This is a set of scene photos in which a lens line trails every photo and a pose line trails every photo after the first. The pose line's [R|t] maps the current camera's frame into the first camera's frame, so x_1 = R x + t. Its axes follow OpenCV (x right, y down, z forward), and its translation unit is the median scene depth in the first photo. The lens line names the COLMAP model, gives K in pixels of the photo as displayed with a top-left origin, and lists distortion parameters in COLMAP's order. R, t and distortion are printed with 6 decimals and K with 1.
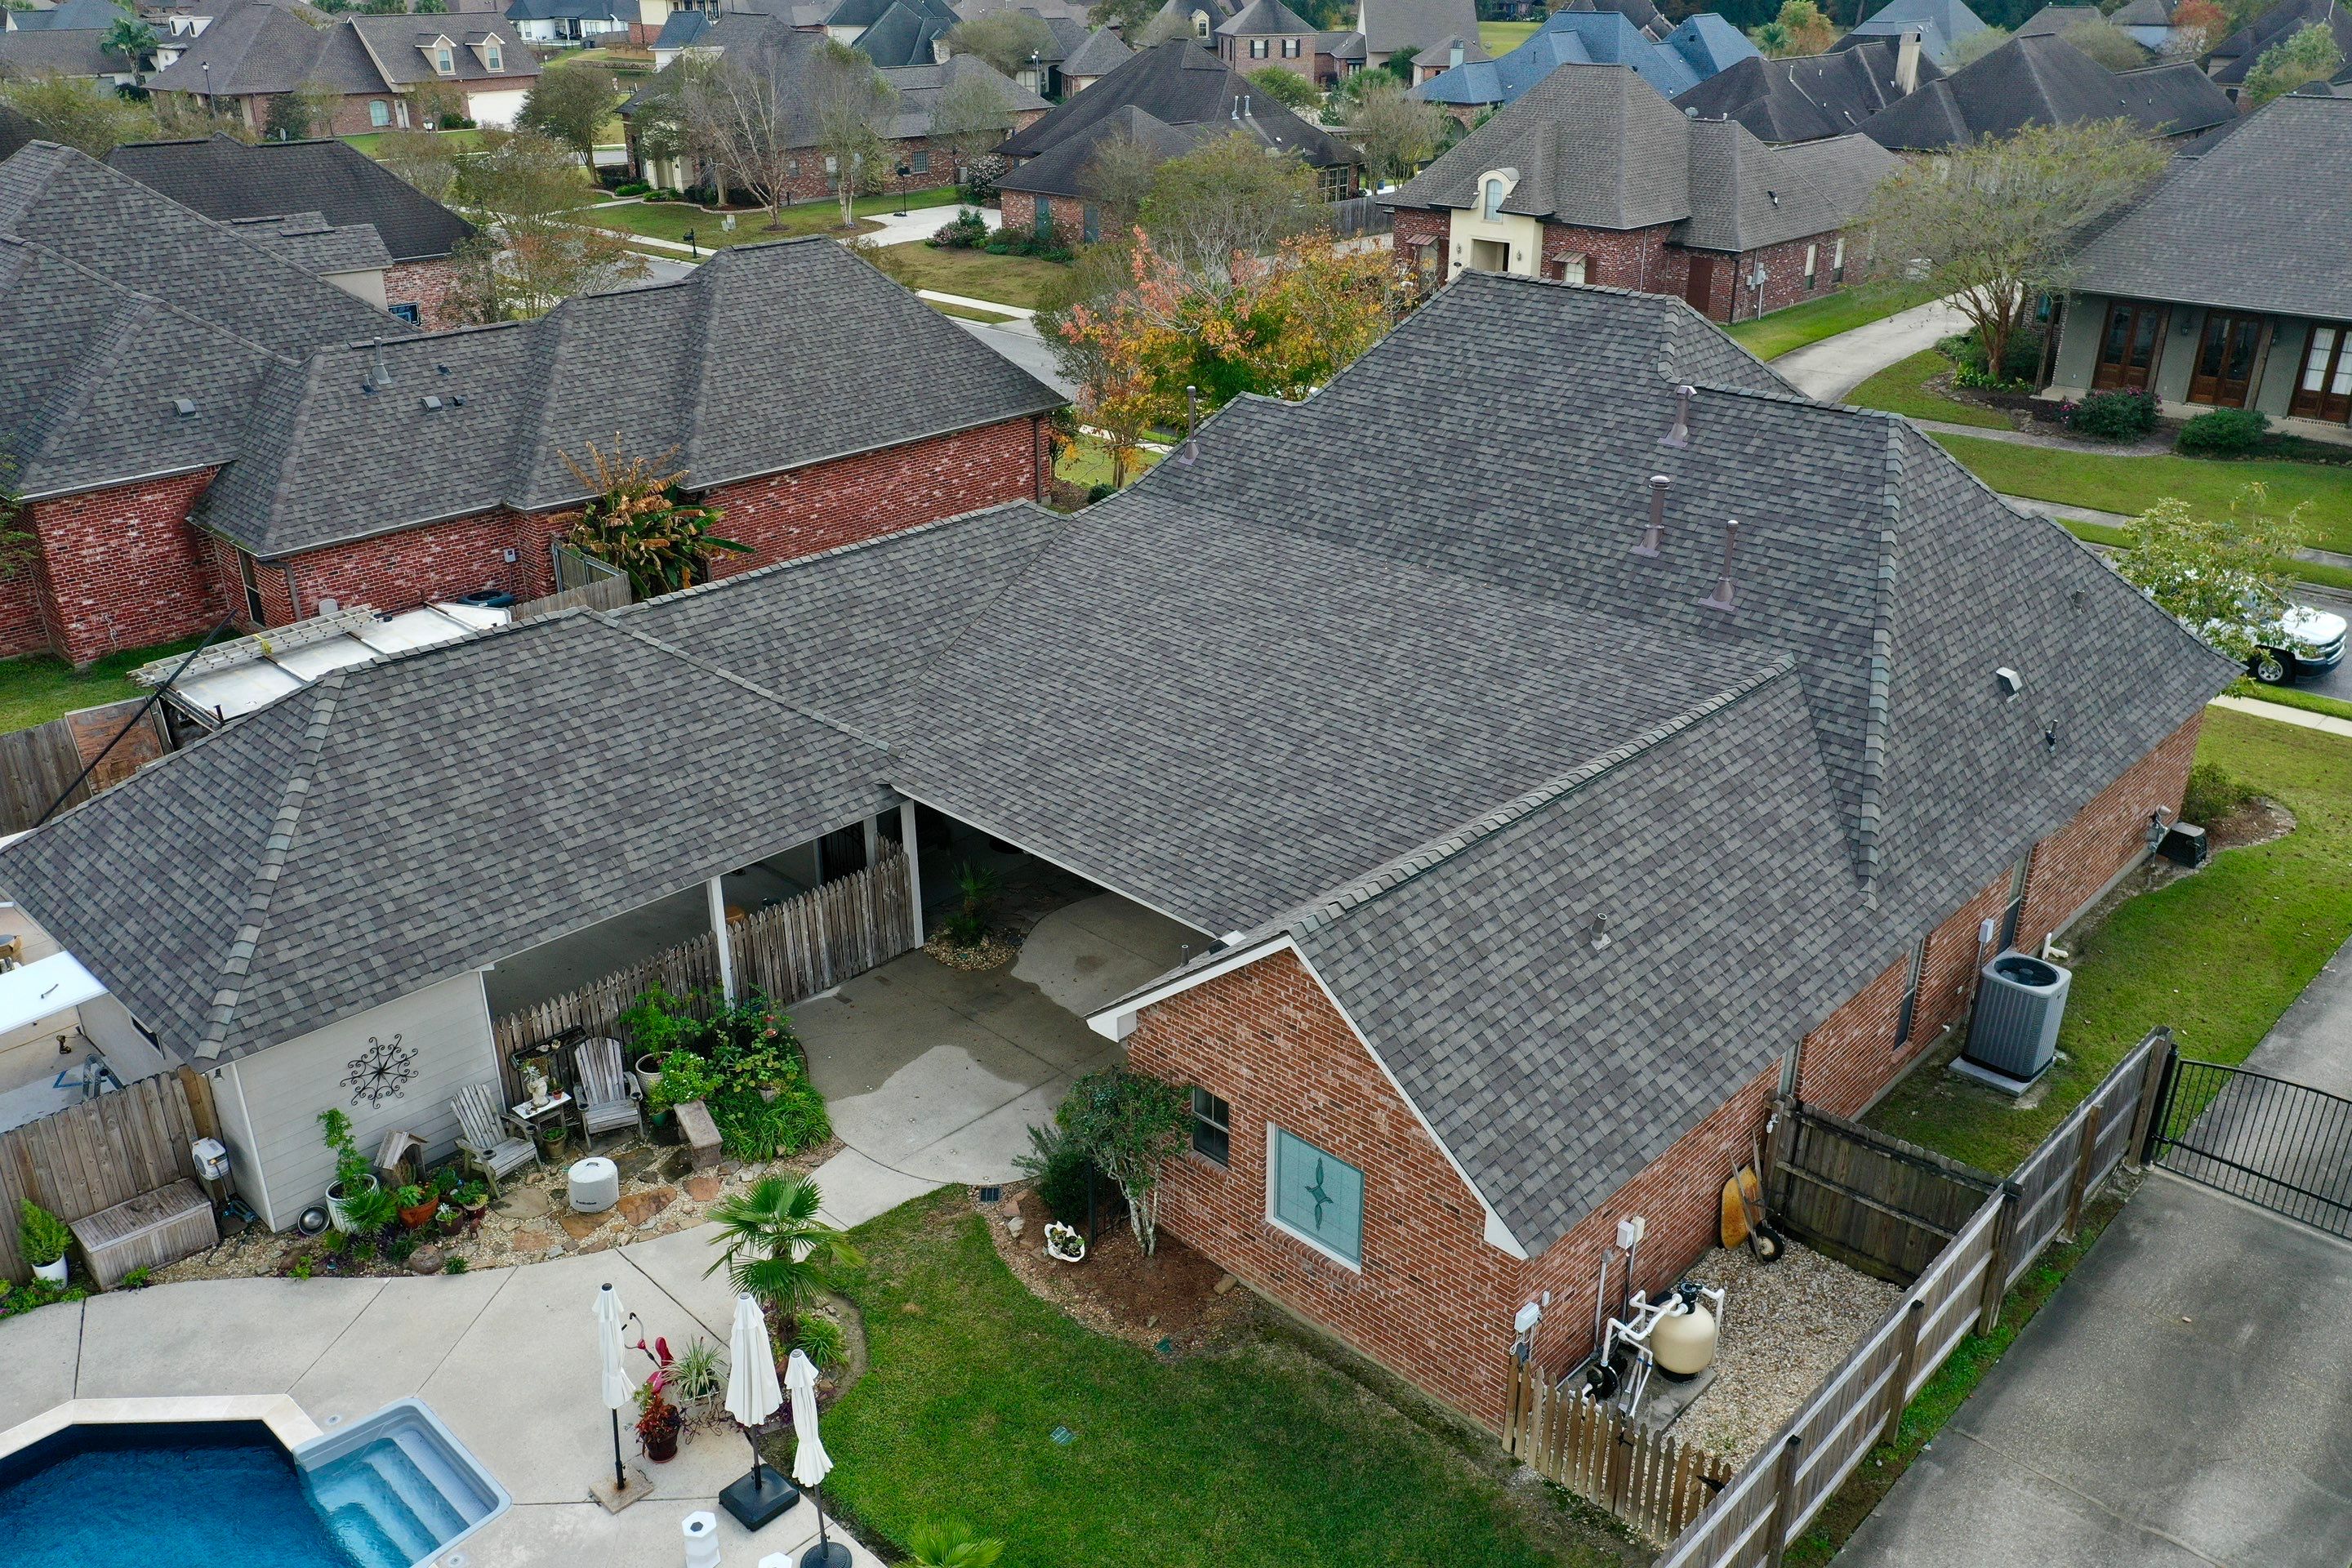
lens RADIAL K [[1849.4, 0, 1168.7], [0, 1849.4, 784.1], [0, 0, 1]] dist [0.014404, 0.001382]
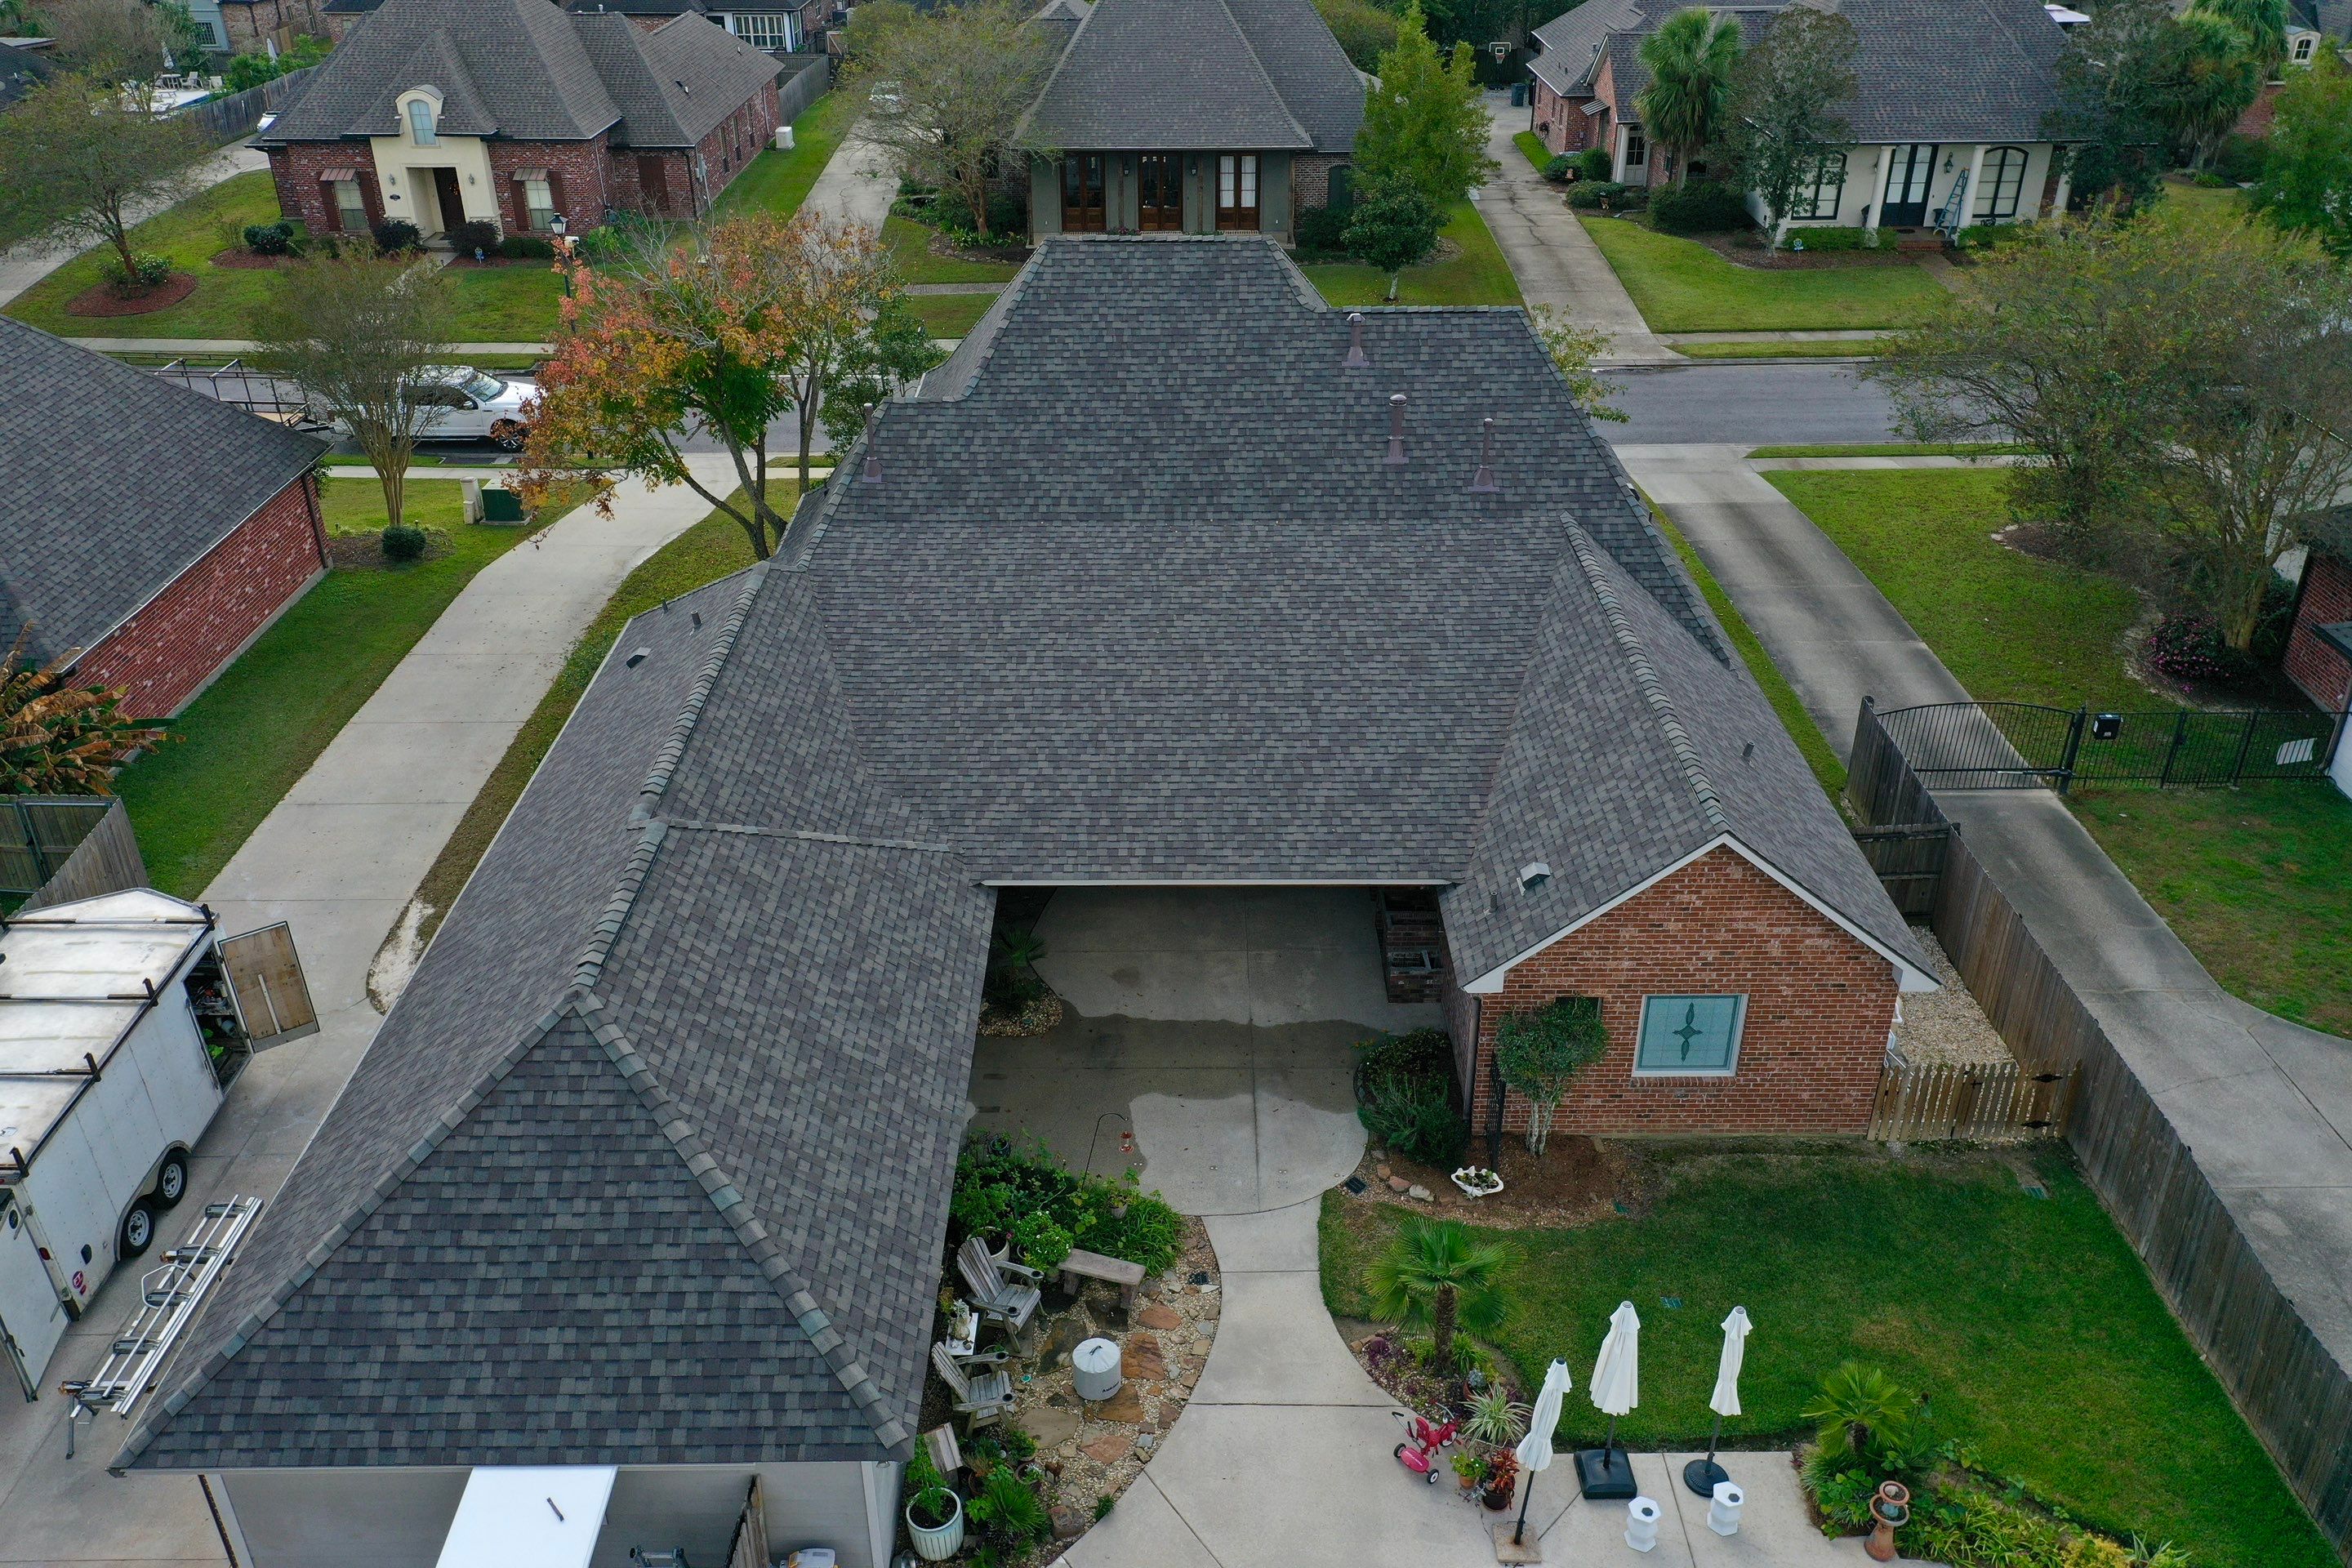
lens RADIAL K [[1842.4, 0, 1169.6], [0, 1842.4, 790.4], [0, 0, 1]] dist [0.024896, -0.005469]
pose [[0.719159, -0.342401, 0.604626, -0.639251], [0.290697, 0.938607, 0.185773, -0.192225], [-0.631115, 0.042163, 0.774543, 0.196970]]
